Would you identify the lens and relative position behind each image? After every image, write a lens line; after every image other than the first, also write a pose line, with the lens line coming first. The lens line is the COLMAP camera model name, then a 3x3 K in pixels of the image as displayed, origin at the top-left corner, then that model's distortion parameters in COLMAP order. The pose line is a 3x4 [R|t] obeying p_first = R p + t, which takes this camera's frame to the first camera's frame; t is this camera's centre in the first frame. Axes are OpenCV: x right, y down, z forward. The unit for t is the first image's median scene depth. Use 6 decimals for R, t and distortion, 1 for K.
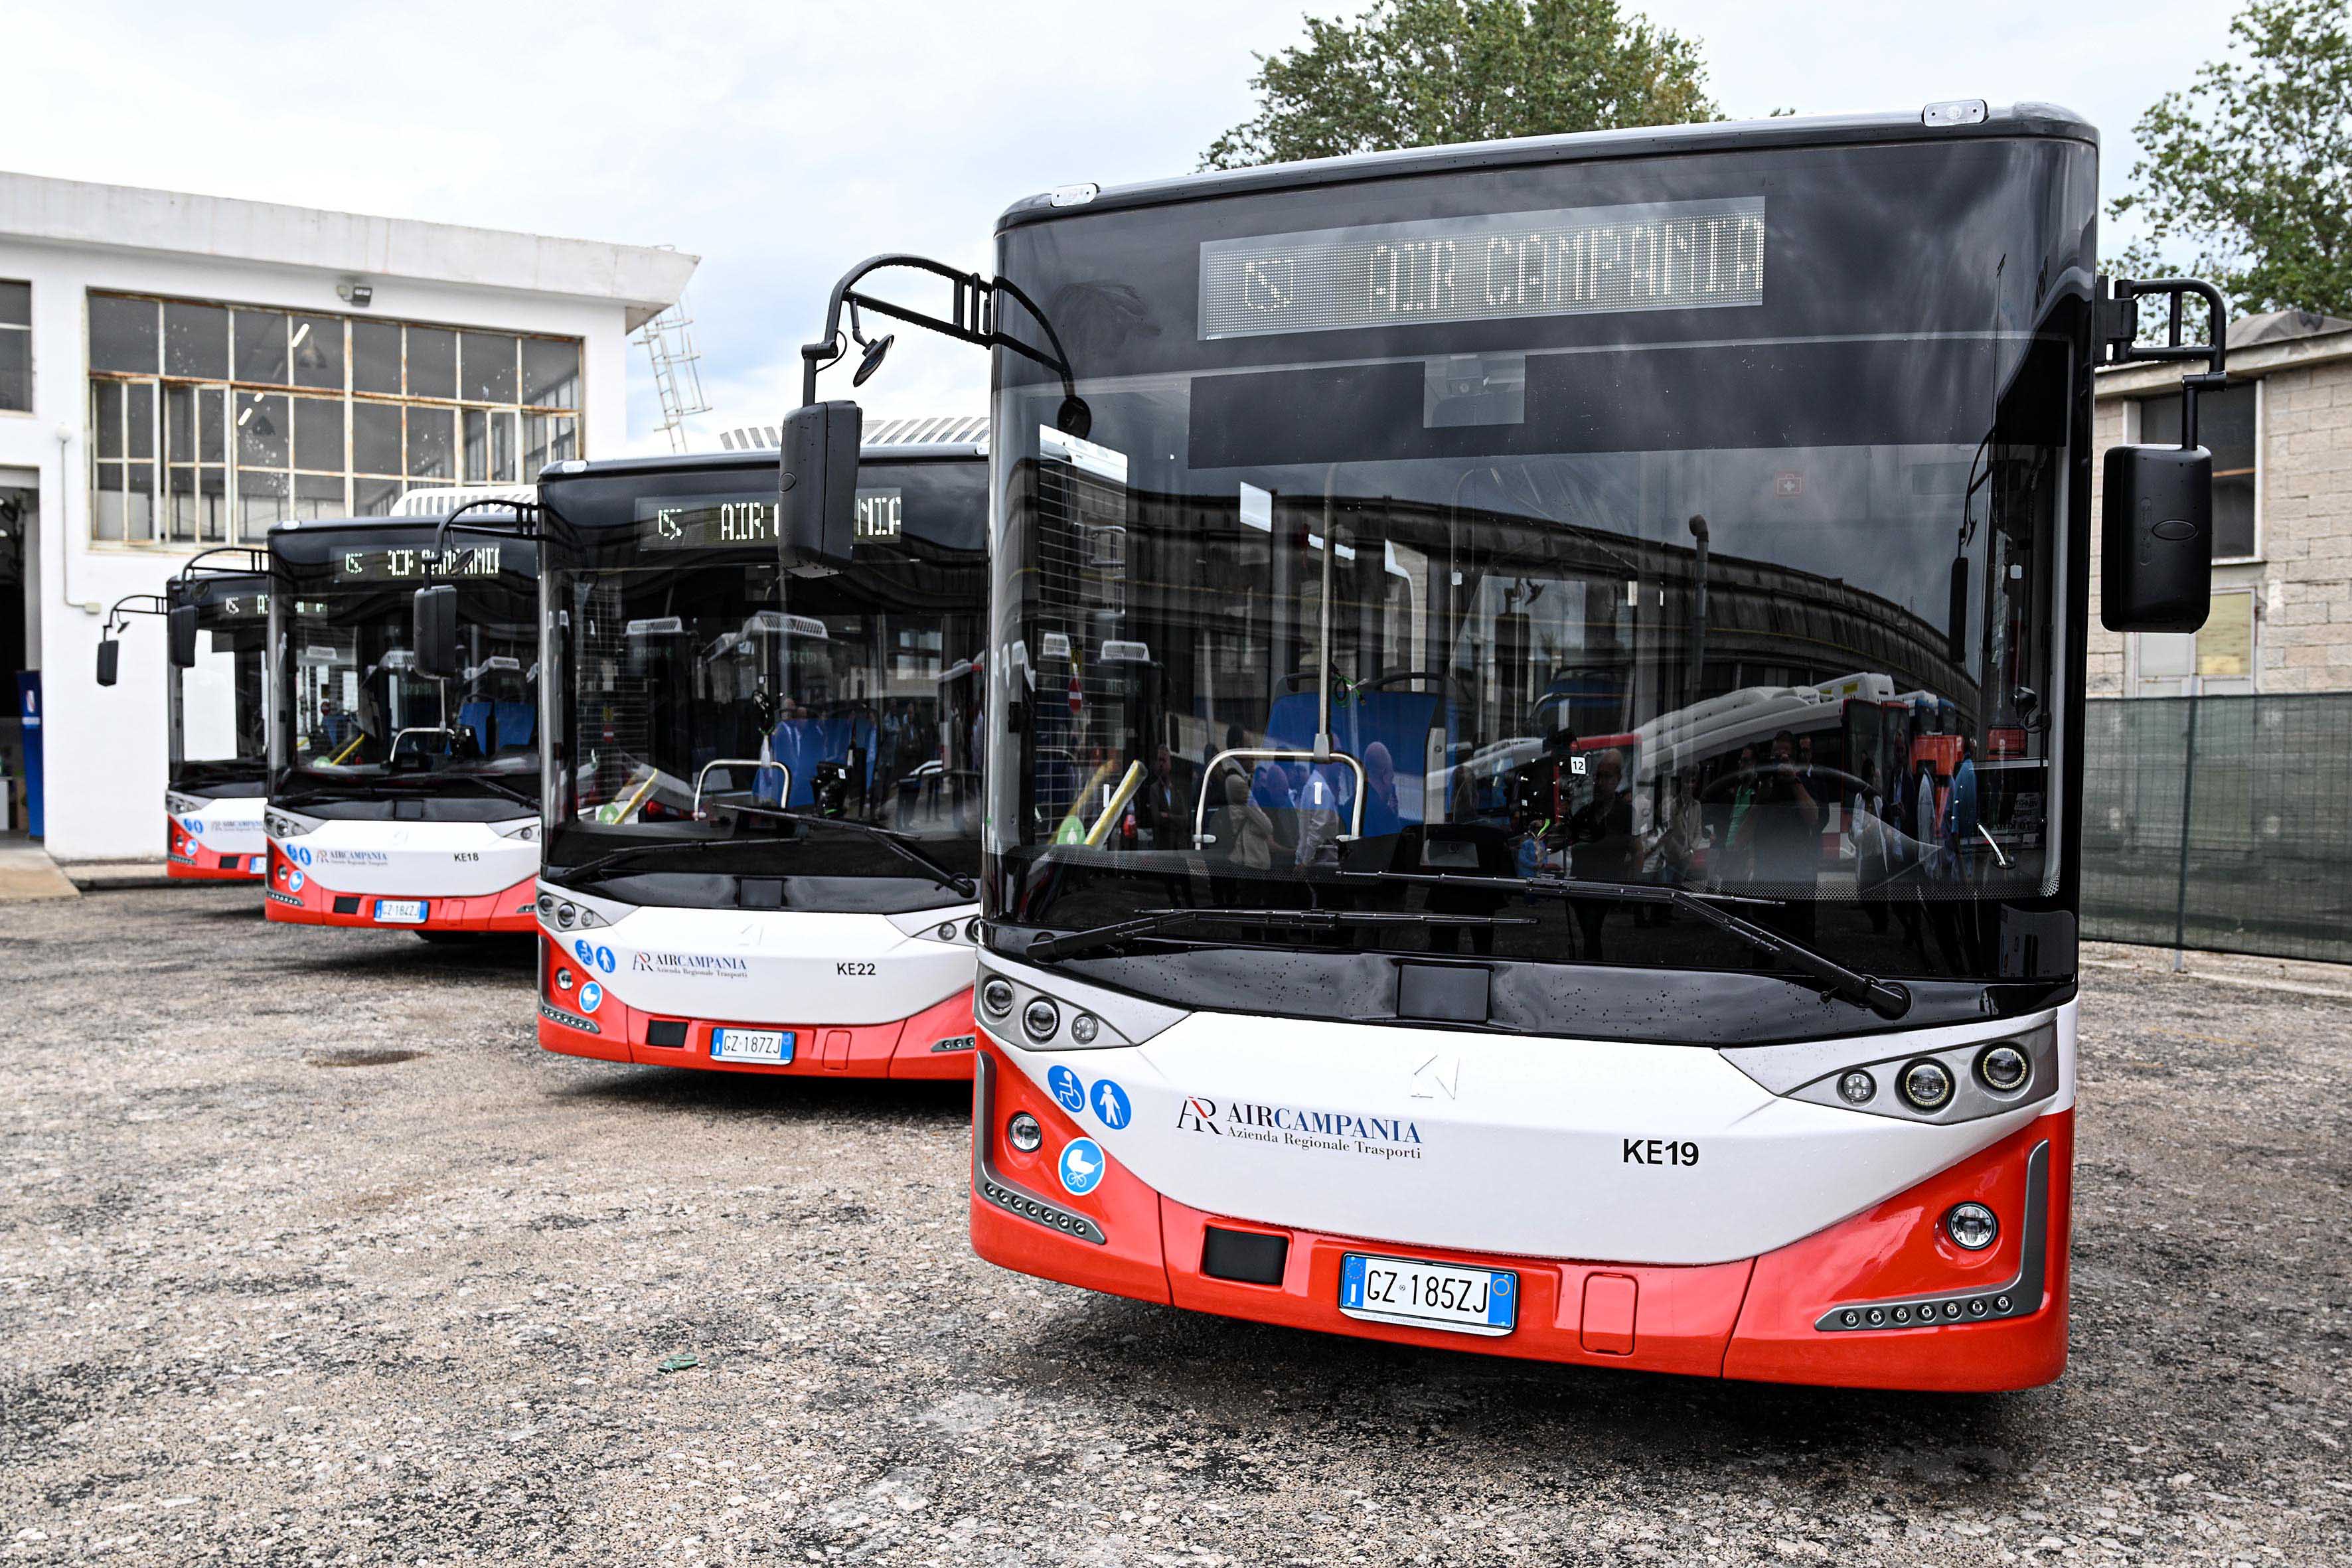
lens RADIAL K [[1951.9, 0, 1186.3], [0, 1951.9, 781.3], [0, 0, 1]] dist [-0.001374, -0.007000]
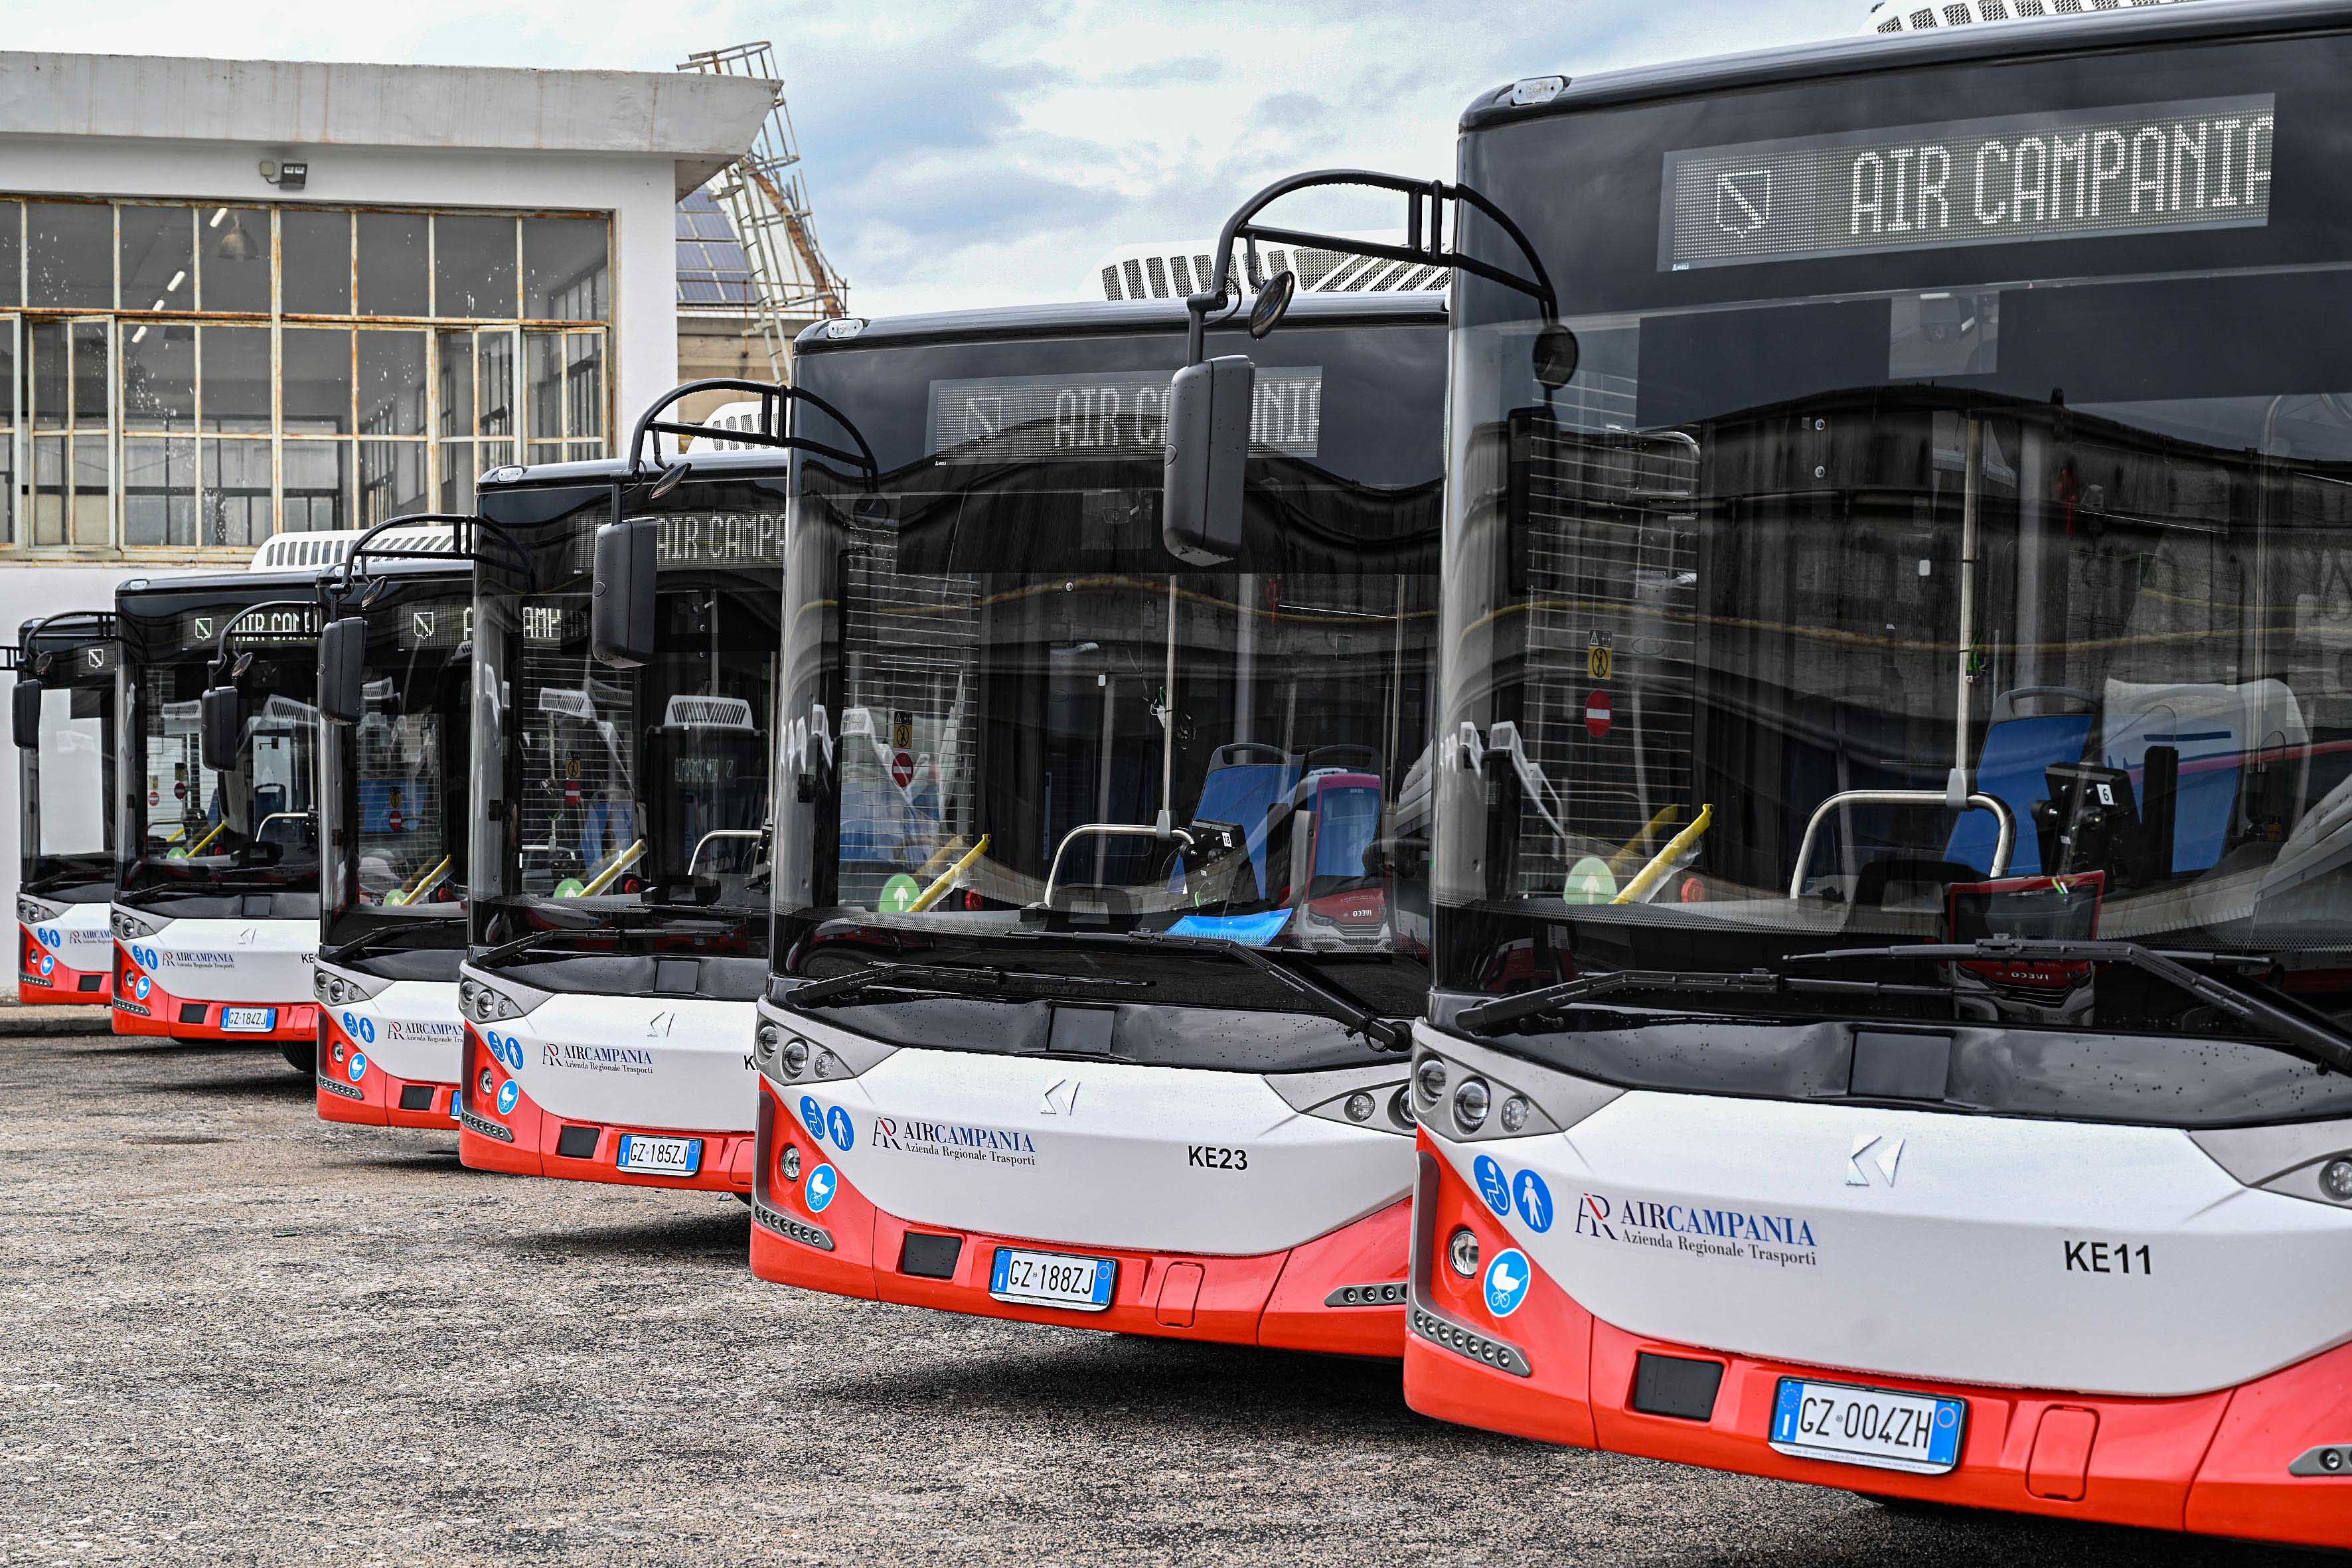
lens RADIAL K [[4473.8, 0, 1138.5], [0, 4473.8, 795.3], [0, 0, 1]] dist [0.009757, -0.047106]
pose [[0.969552, -0.008795, -0.244727, 0.490480], [0.002433, 0.999651, -0.026286, 0.018894], [0.244873, 0.024890, 0.969236, -0.879184]]
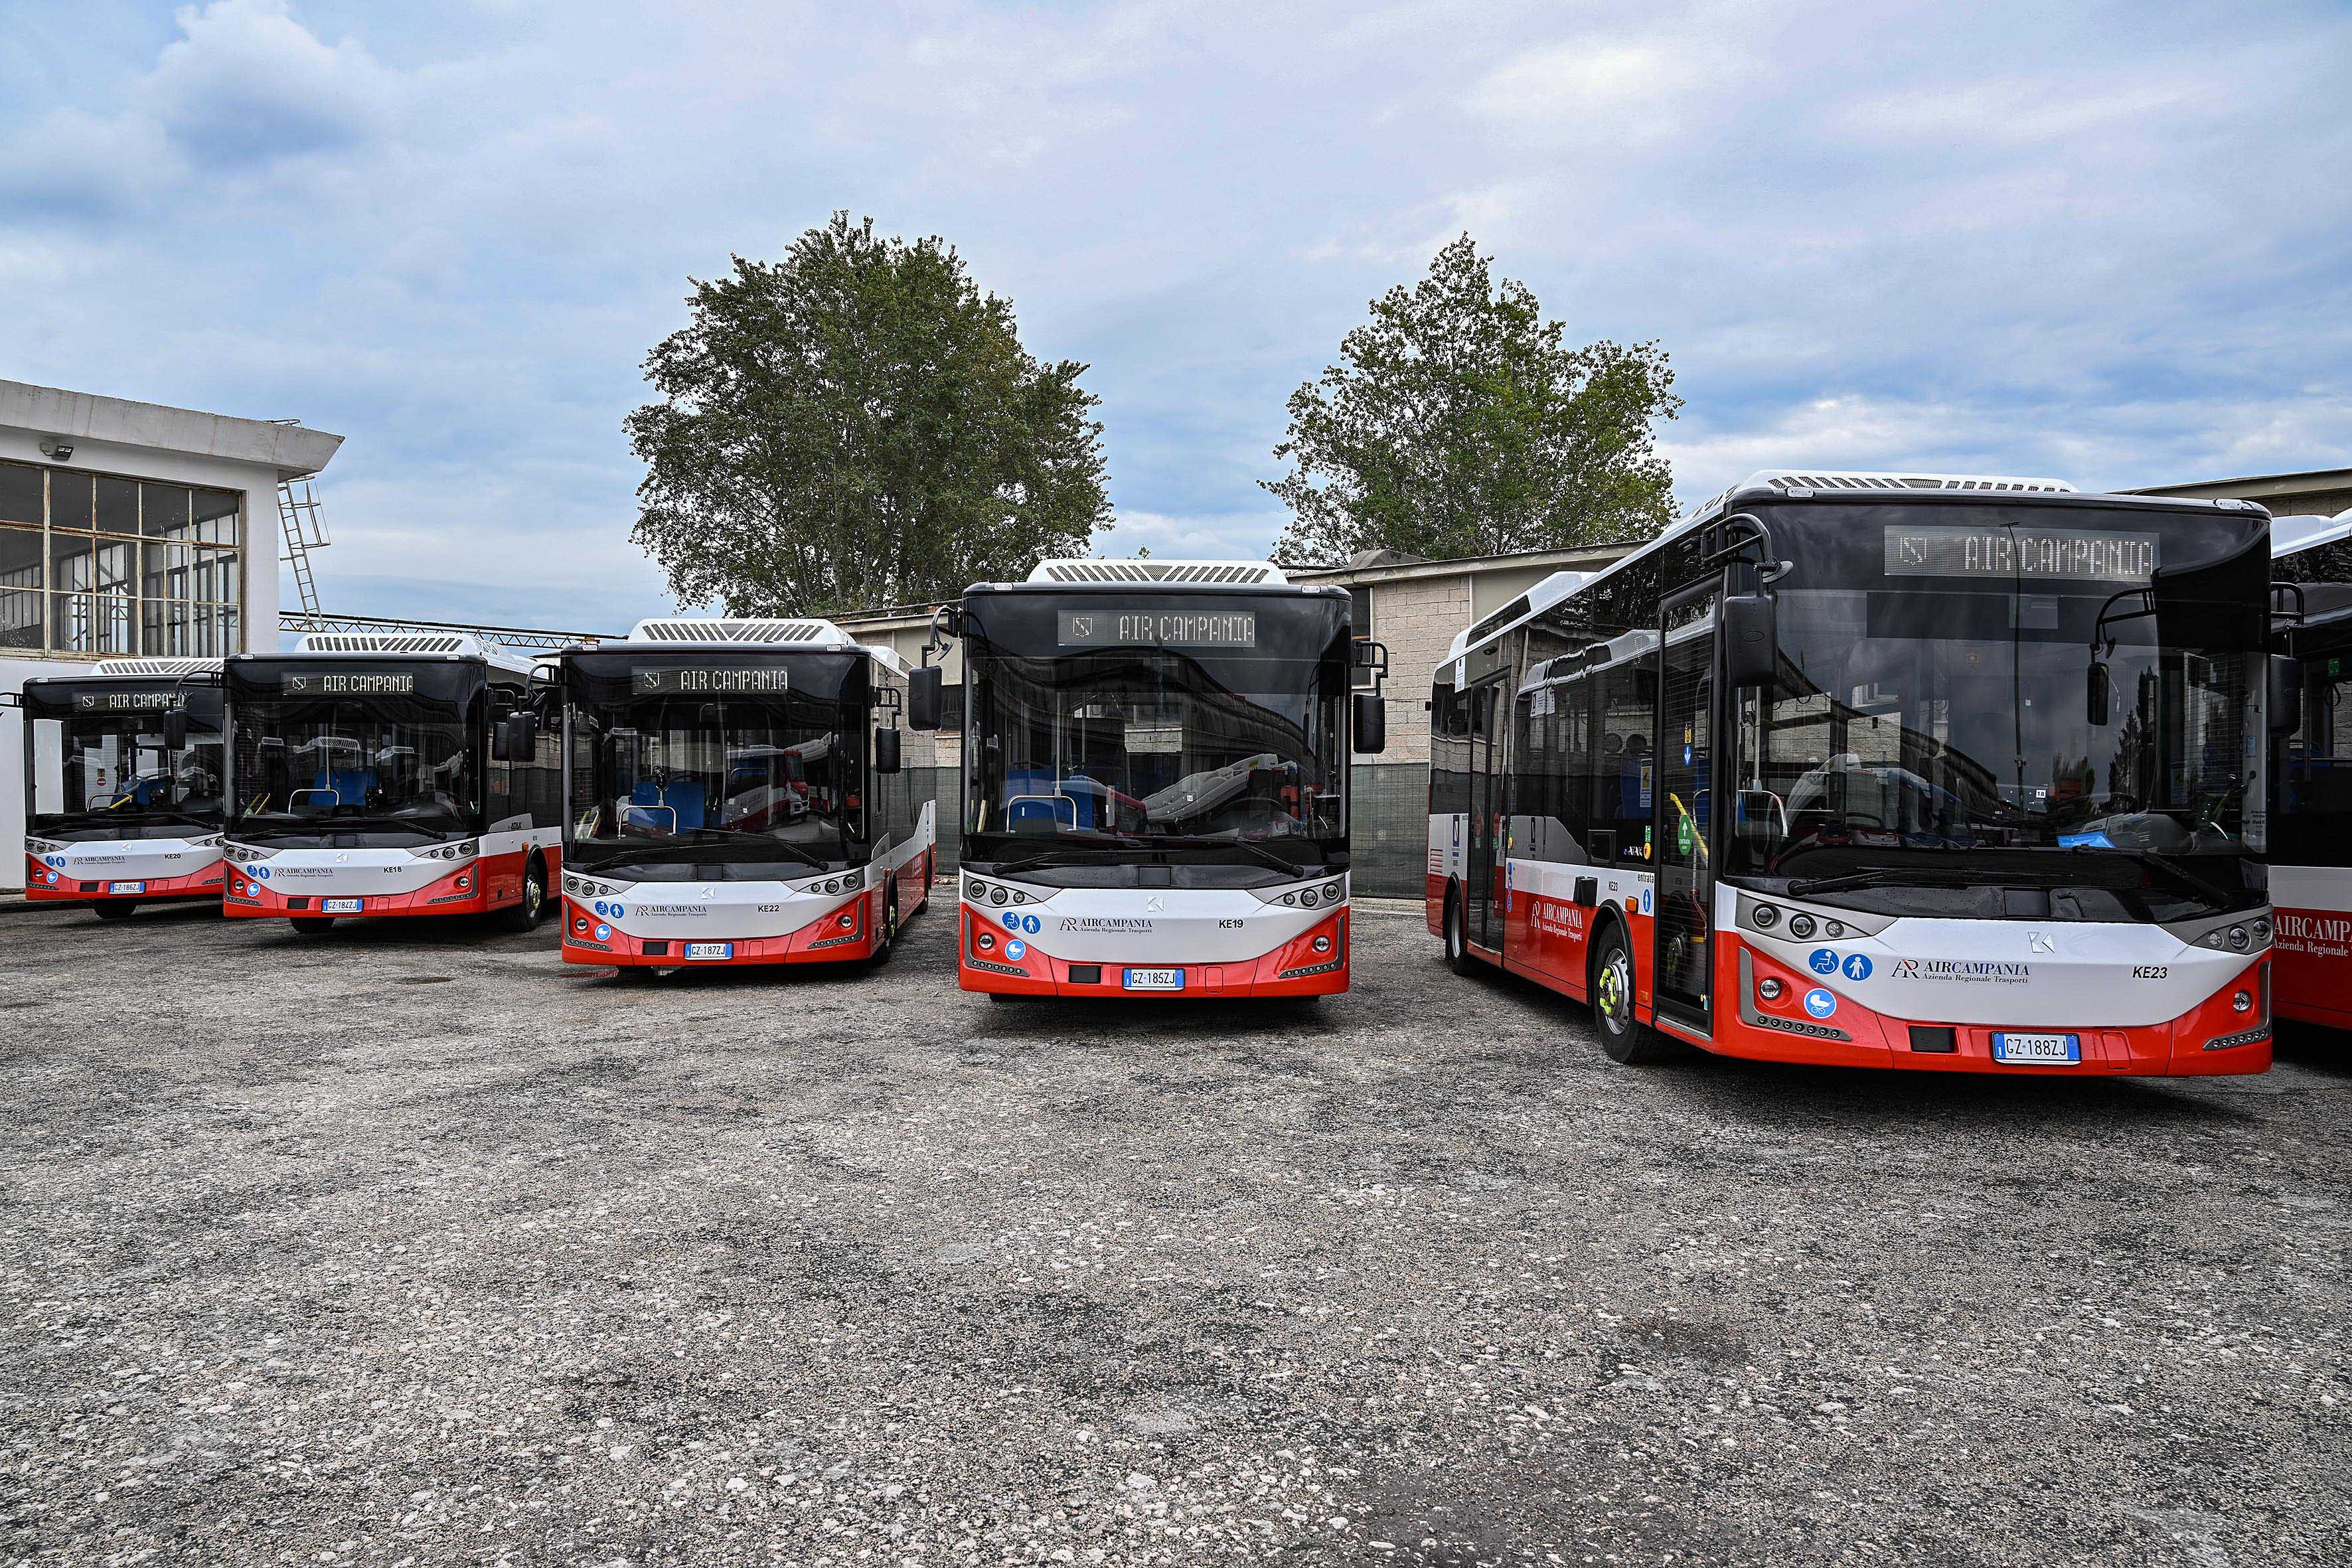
lens RADIAL K [[1532.1, 0, 1162.9], [0, 1532.1, 787.0], [0, 0, 1]] dist [-0.009121, -0.000951]
pose [[0.930631, -0.007632, 0.365880, -0.235379], [0.016377, 0.999649, -0.020801, 0.007649], [-0.365593, 0.025350, 0.930429, -0.385461]]
